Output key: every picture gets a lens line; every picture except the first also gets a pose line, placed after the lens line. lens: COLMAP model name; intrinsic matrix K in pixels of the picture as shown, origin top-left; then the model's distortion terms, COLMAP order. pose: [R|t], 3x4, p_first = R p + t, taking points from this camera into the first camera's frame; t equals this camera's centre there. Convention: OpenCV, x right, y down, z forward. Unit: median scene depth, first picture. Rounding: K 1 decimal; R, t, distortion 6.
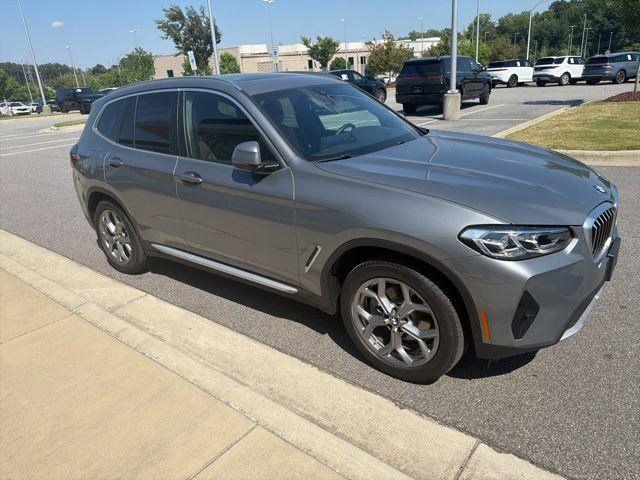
lens RADIAL K [[447.3, 0, 320.1], [0, 447.3, 237.8], [0, 0, 1]] dist [0.025062, -0.030310]
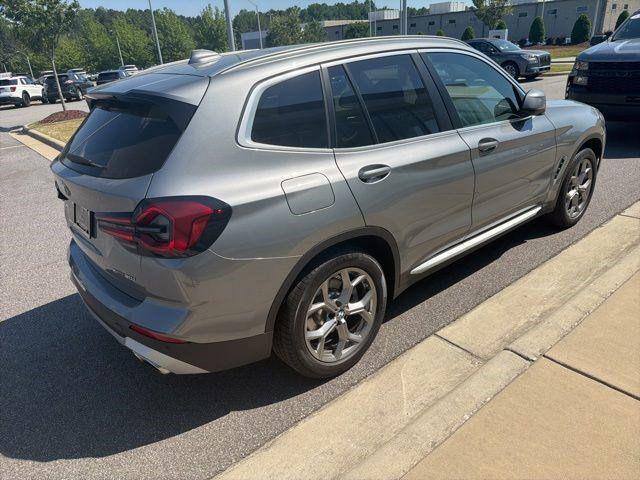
lens RADIAL K [[447.3, 0, 317.2], [0, 447.3, 242.2], [0, 0, 1]] dist [0.025062, -0.030310]
pose [[0.215675, -0.330724, 0.918752, -1.135033], [0.388730, 0.892204, 0.229914, -0.271020], [-0.895753, 0.307559, 0.320989, 0.972606]]
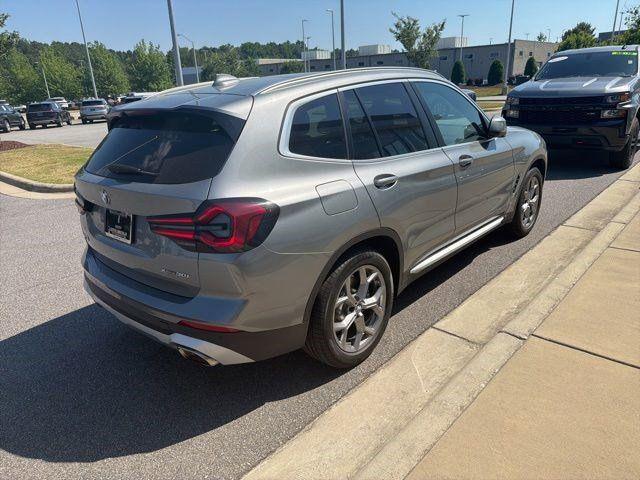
lens RADIAL K [[447.3, 0, 315.7], [0, 447.3, 240.4], [0, 0, 1]] dist [0.025062, -0.030310]
pose [[0.081592, -0.264951, 0.960804, -1.240005], [0.387160, 0.896737, 0.214406, -0.295531], [-0.918395, 0.354491, 0.175745, 1.086257]]
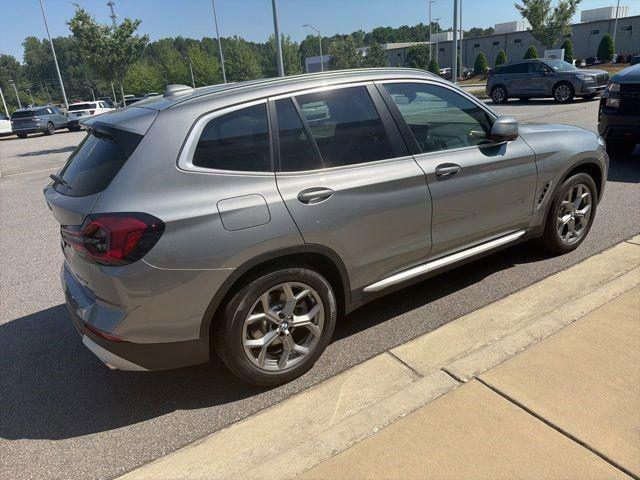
lens RADIAL K [[447.3, 0, 317.4], [0, 447.3, 235.0], [0, 0, 1]] dist [0.025062, -0.030310]
pose [[0.342239, -0.270197, 0.899926, -1.134275], [0.382627, 0.914830, 0.129161, -0.210779], [-0.858178, 0.300132, 0.416475, 0.798968]]
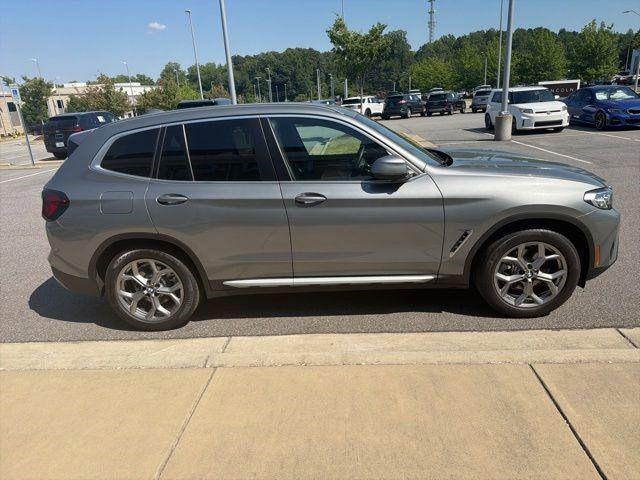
lens RADIAL K [[447.3, 0, 318.1], [0, 447.3, 241.3], [0, 0, 1]] dist [0.025062, -0.030310]
pose [[0.818181, -0.159654, 0.552350, -0.770973], [0.205289, 0.978470, -0.021266, -0.010297], [-0.537063, 0.130791, 0.833341, 0.134726]]
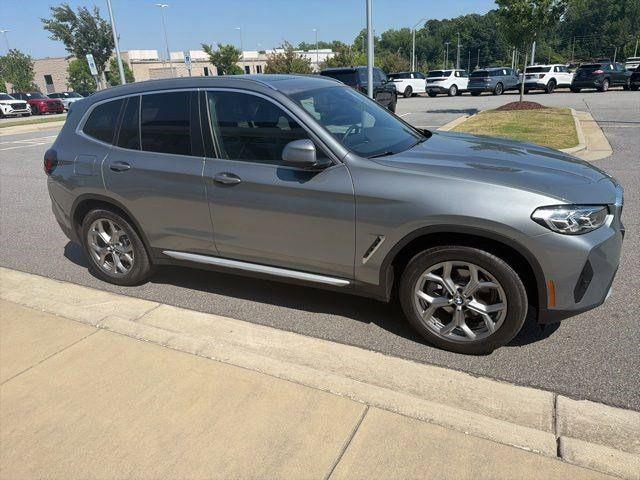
lens RADIAL K [[447.3, 0, 318.5], [0, 447.3, 241.2], [0, 0, 1]] dist [0.025062, -0.030310]
pose [[0.975721, -0.056613, 0.211574, -0.275748], [0.059103, 0.998237, -0.005459, 0.019245], [-0.210892, 0.017831, 0.977347, -0.002606]]
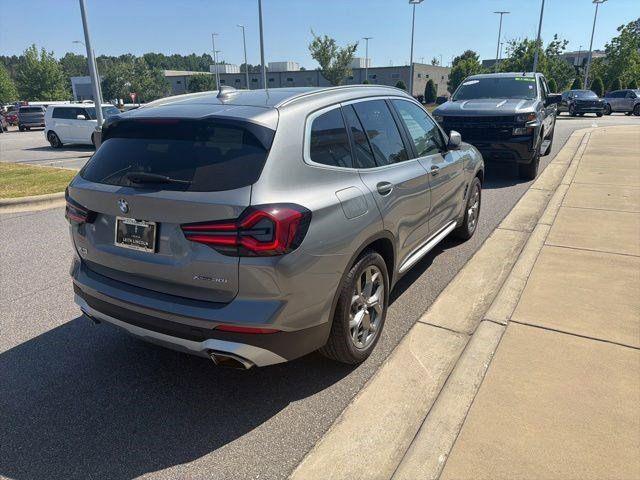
lens RADIAL K [[447.3, 0, 318.3], [0, 447.3, 237.8], [0, 0, 1]] dist [0.025062, -0.030310]
pose [[-0.116971, -0.229774, 0.966189, -1.282275], [0.372395, 0.891737, 0.257152, -0.353235], [-0.920674, 0.389883, -0.018740, 1.237524]]
